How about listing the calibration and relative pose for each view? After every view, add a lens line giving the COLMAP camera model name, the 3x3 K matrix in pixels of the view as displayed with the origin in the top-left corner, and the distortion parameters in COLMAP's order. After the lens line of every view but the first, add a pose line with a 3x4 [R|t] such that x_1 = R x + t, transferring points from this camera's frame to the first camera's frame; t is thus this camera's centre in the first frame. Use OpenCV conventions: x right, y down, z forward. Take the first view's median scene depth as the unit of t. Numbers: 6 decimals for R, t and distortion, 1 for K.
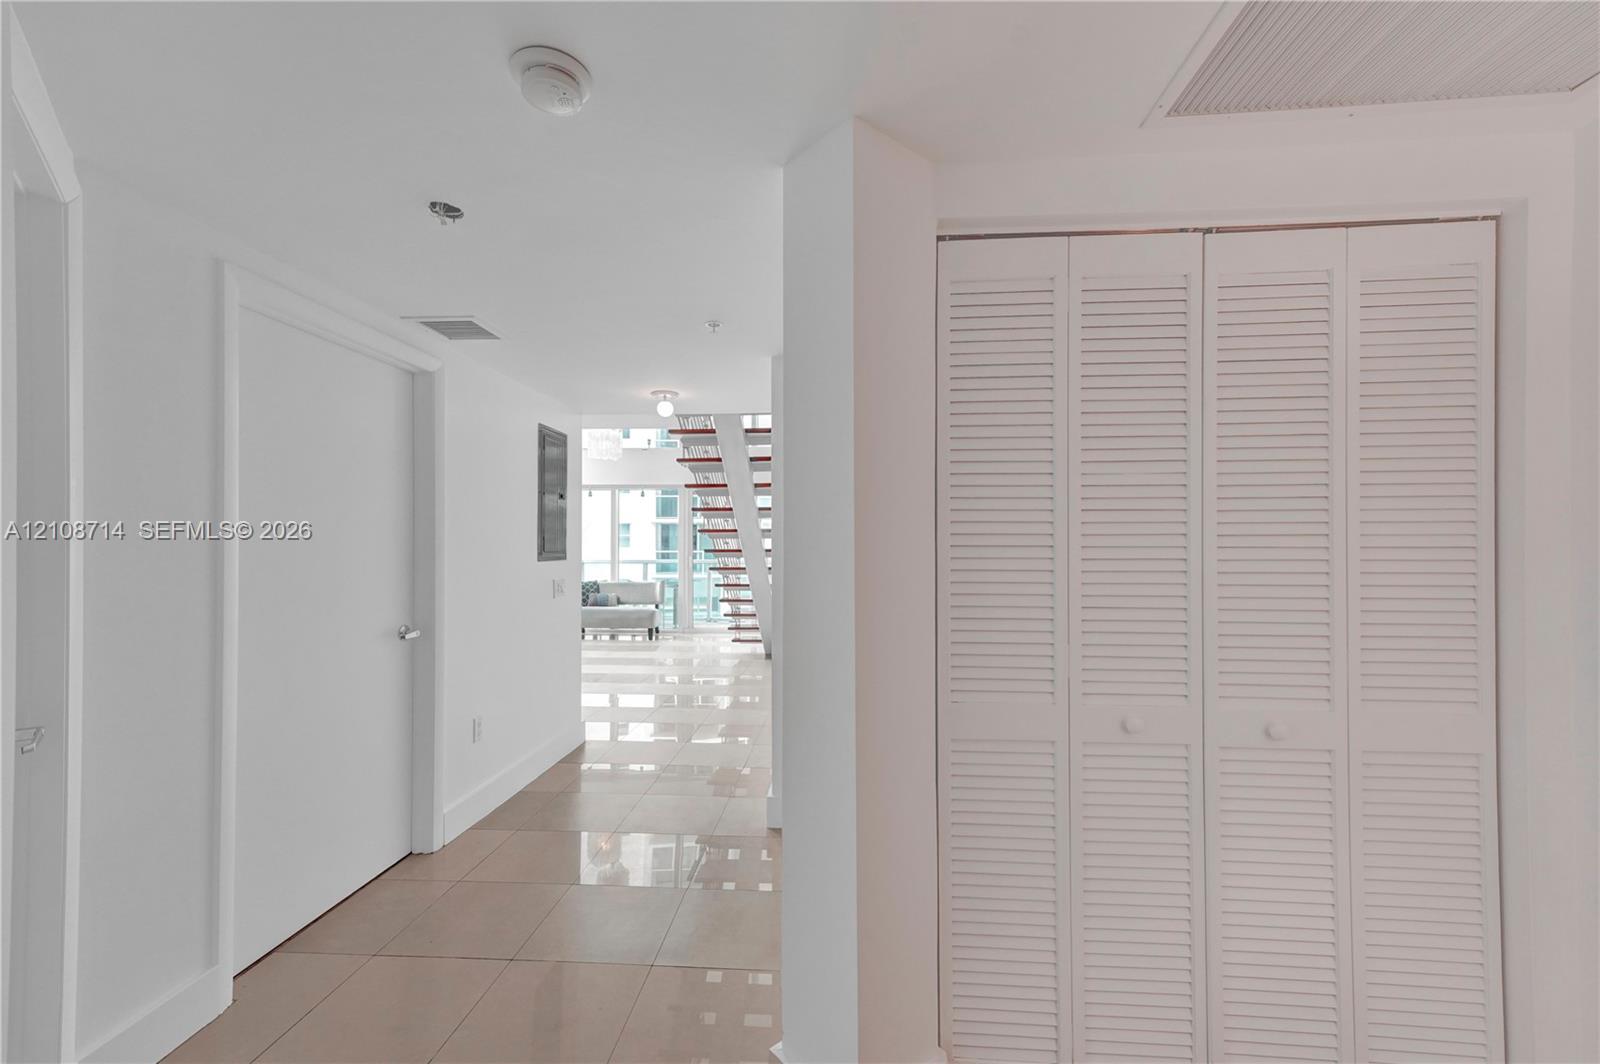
lens RADIAL K [[661.8, 0, 800.4], [0, 661.8, 537.5], [0, 0, 1]] dist [0.003625, 0.000014]
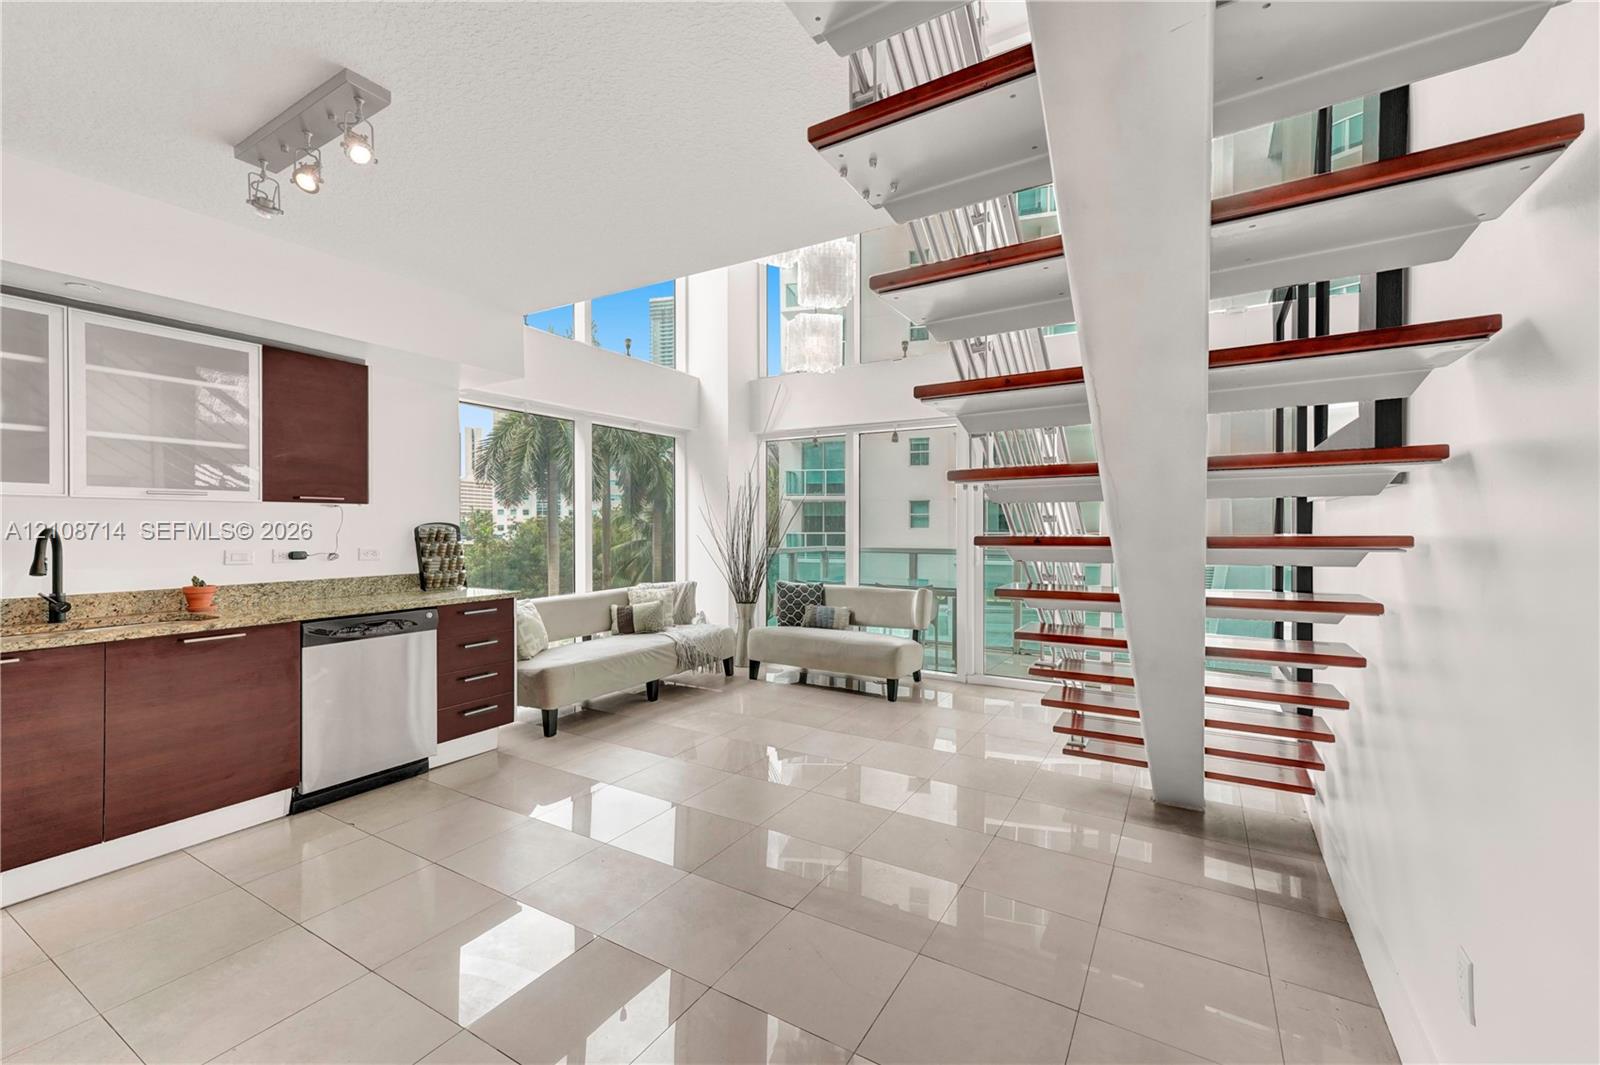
lens RADIAL K [[661.8, 0, 789.1], [0, 661.8, 531.0], [0, 0, 1]] dist [0.003625, 0.000014]
pose [[0.888636, 0.001587, -0.458610, -0.068876], [0.006335, 0.999856, 0.015735, 0.008617], [0.458569, -0.016888, 0.888498, 0.558654]]
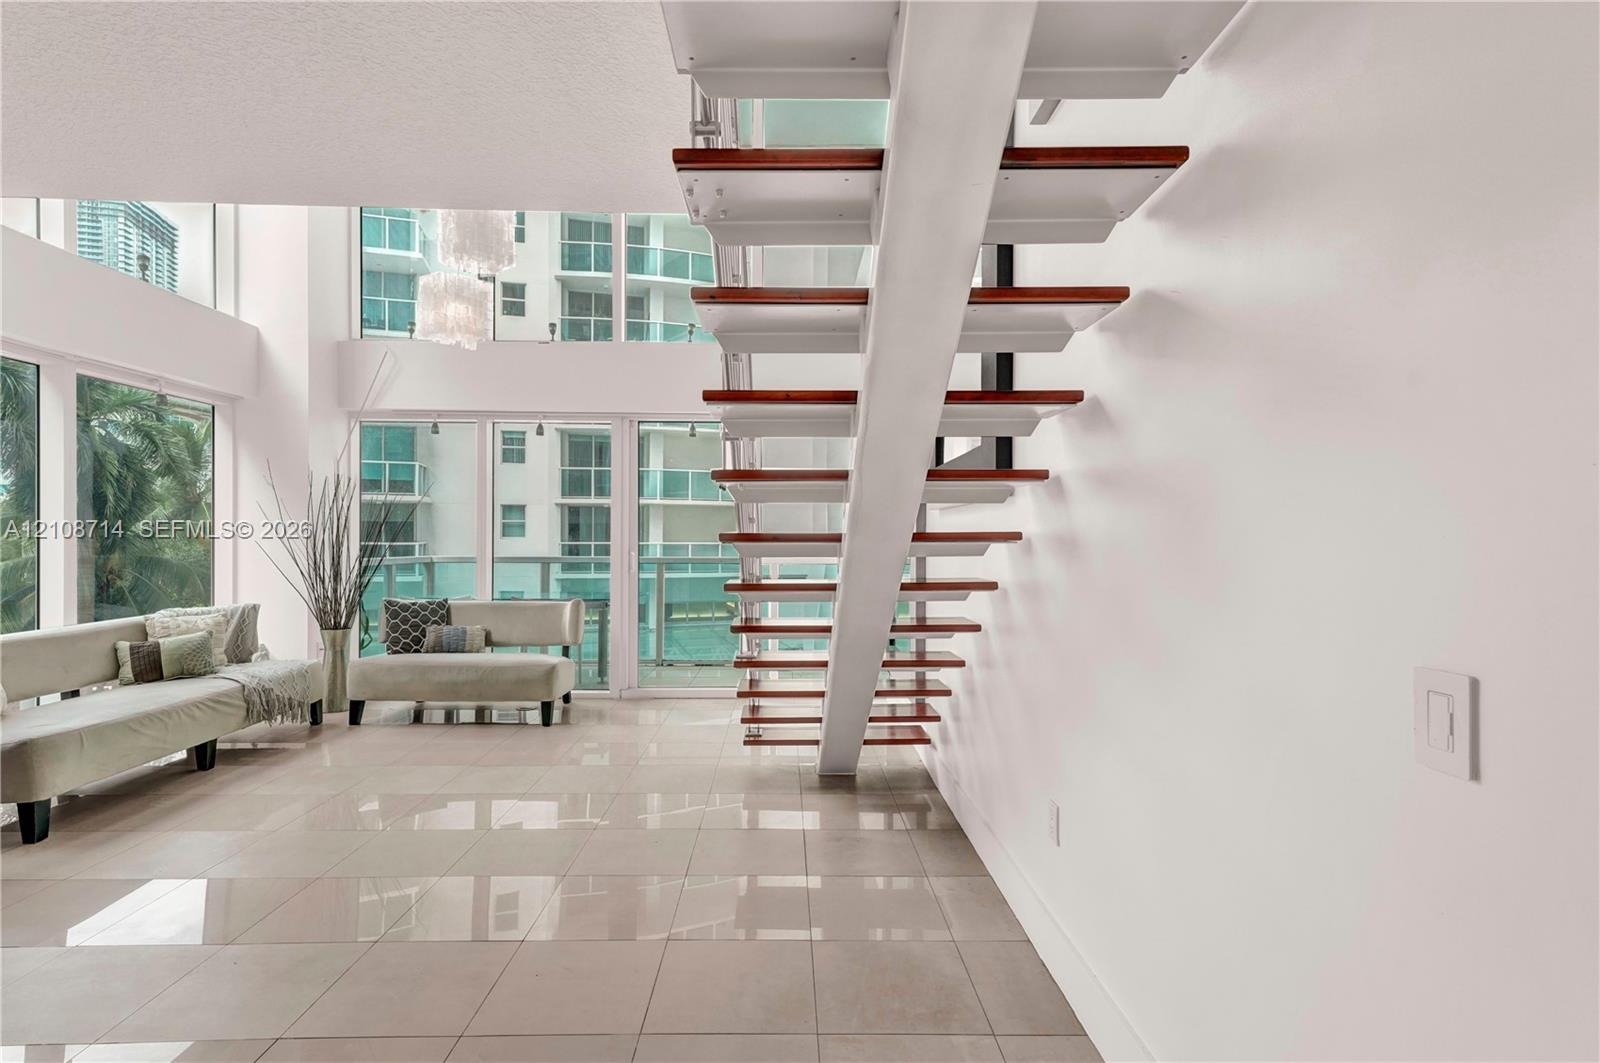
lens RADIAL K [[750.7, 0, 800.4], [0, 750.7, 540.7], [0, 0, 1]] dist [0.000519, 0.000609]
pose [[0.995263, 0.002616, 0.097187, -0.118644], [-0.004066, 0.999883, 0.014717, 0.013527], [-0.097137, -0.015043, 0.995157, 0.507938]]
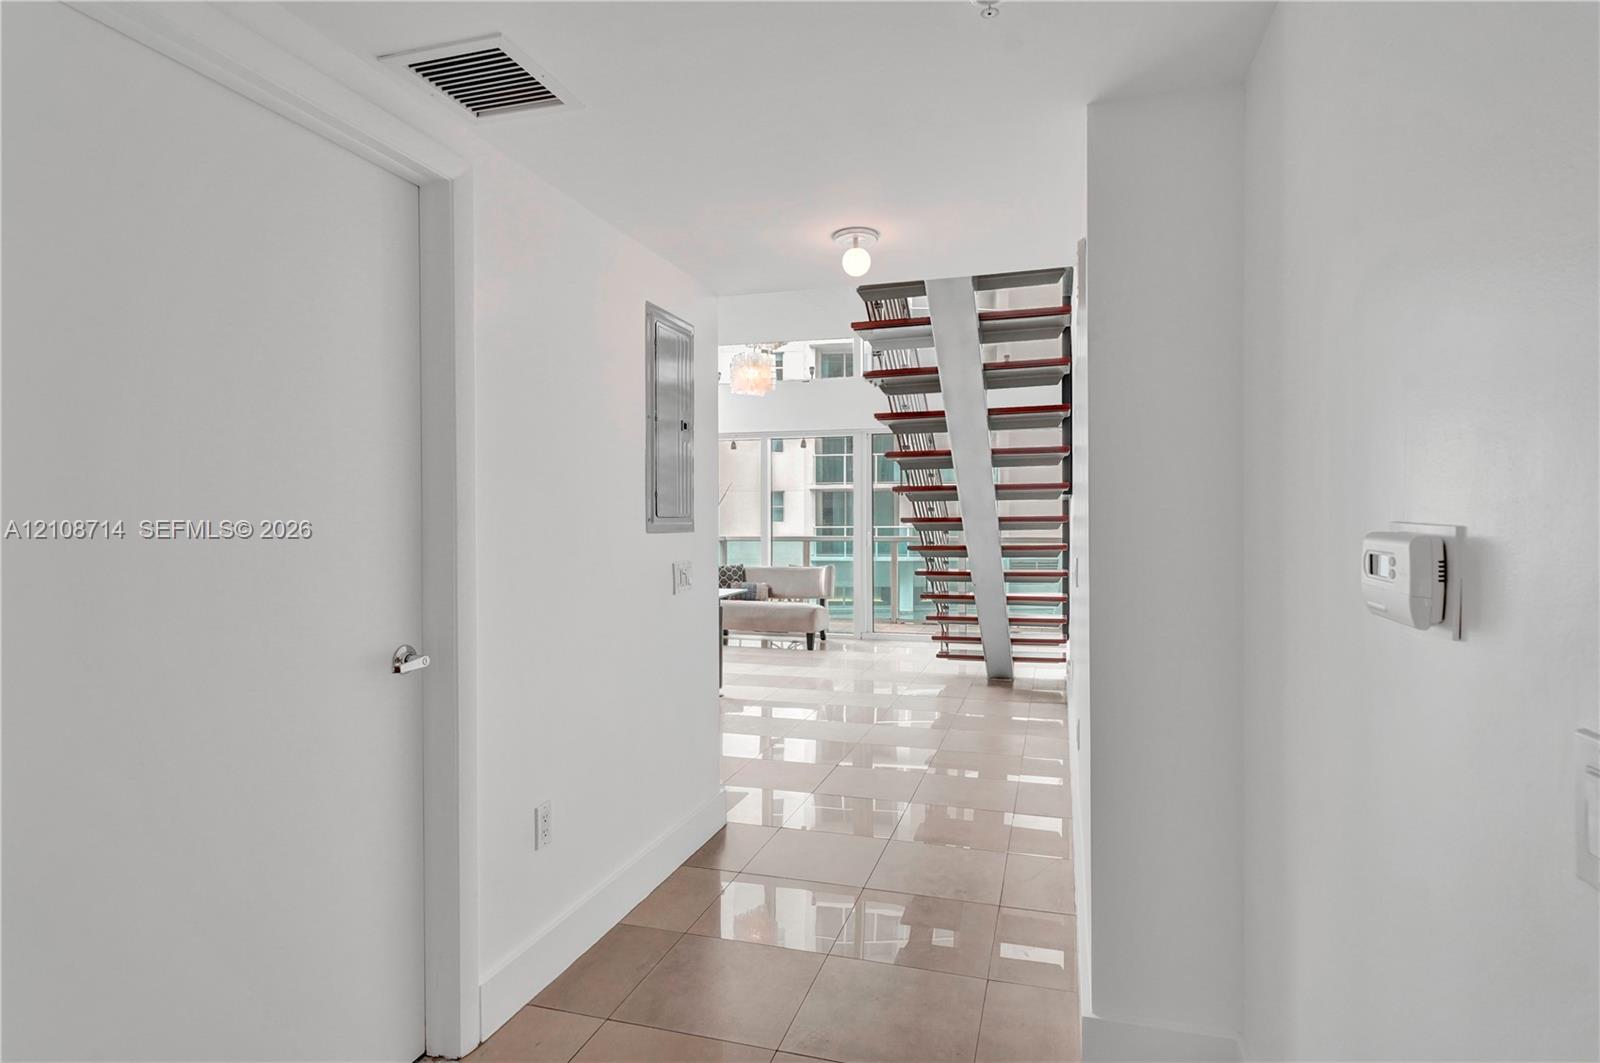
lens RADIAL K [[826.2, 0, 795.7], [0, 826.2, 517.7], [0, 0, 1]] dist [-0.056673, -0.000307]
pose [[0.972561, -0.004995, -0.232595, -0.050780], [0.006779, 0.999953, 0.006871, 0.009886], [0.232550, -0.008259, 0.972549, 0.168855]]
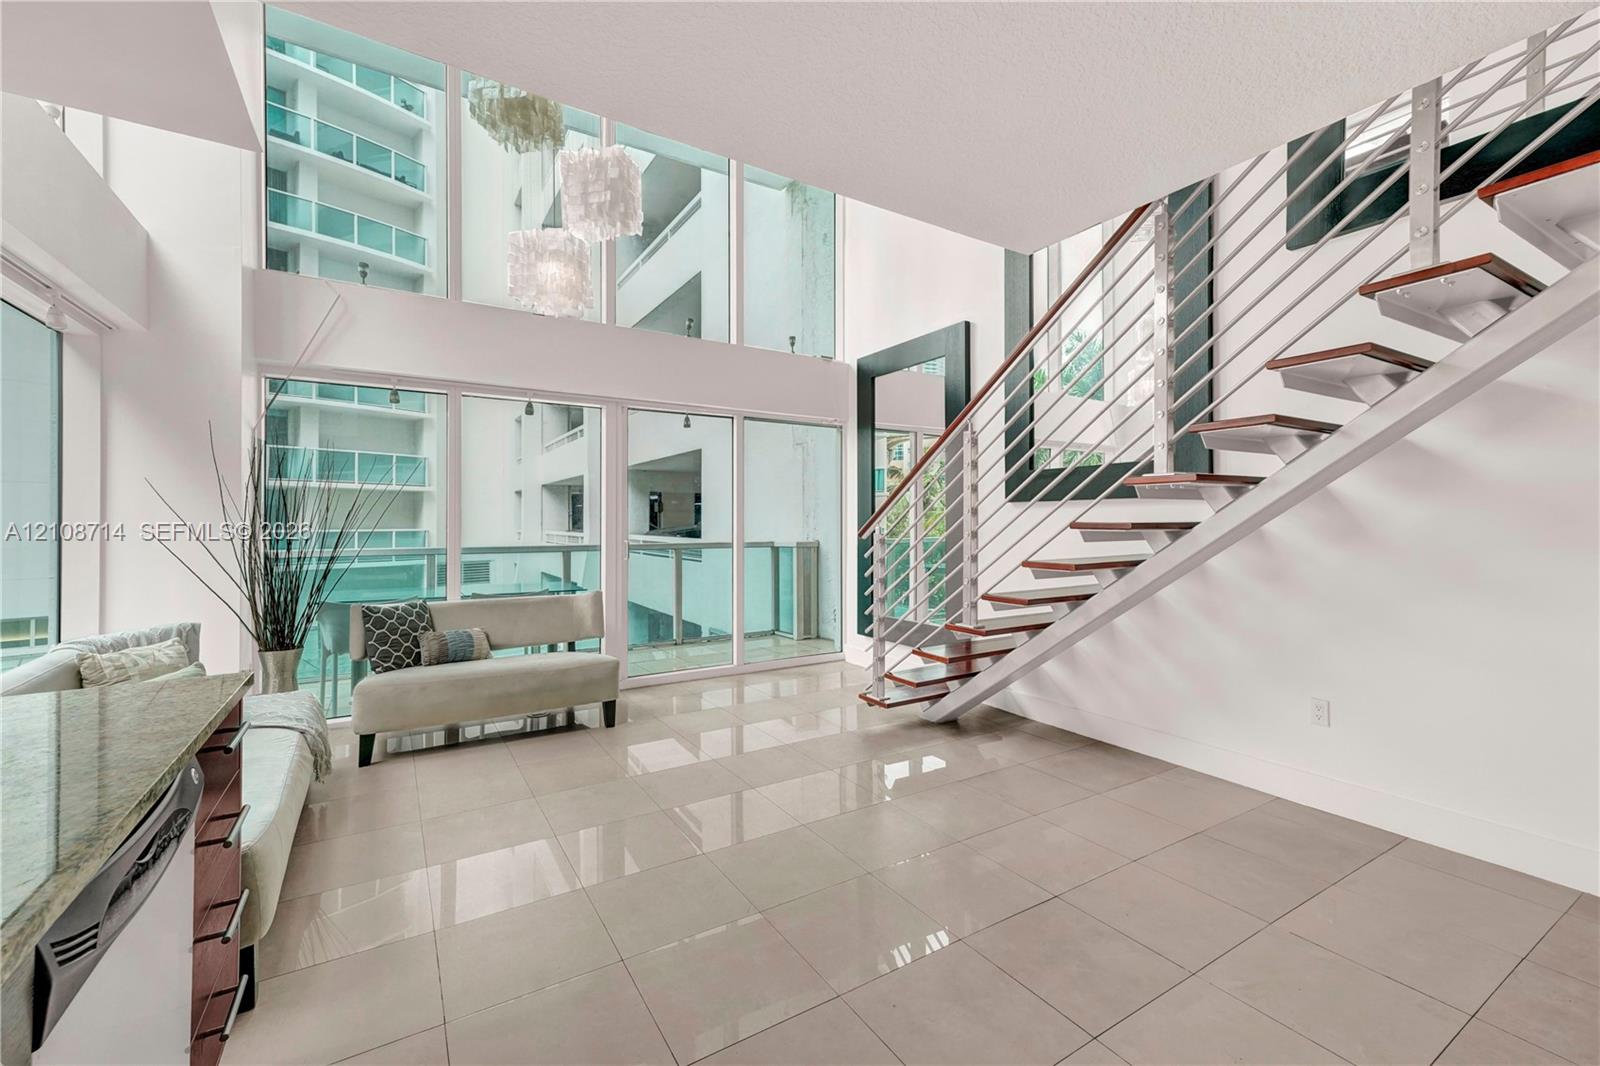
lens RADIAL K [[661.1, 0, 791.6], [0, 661.1, 523.5], [0, 0, 1]] dist [0.010382, 0.000025]
pose [[0.808738, -0.004120, 0.588154, -0.461850], [-0.002711, 0.999939, 0.010732, 0.012540], [-0.588162, -0.010274, 0.808678, 0.648628]]
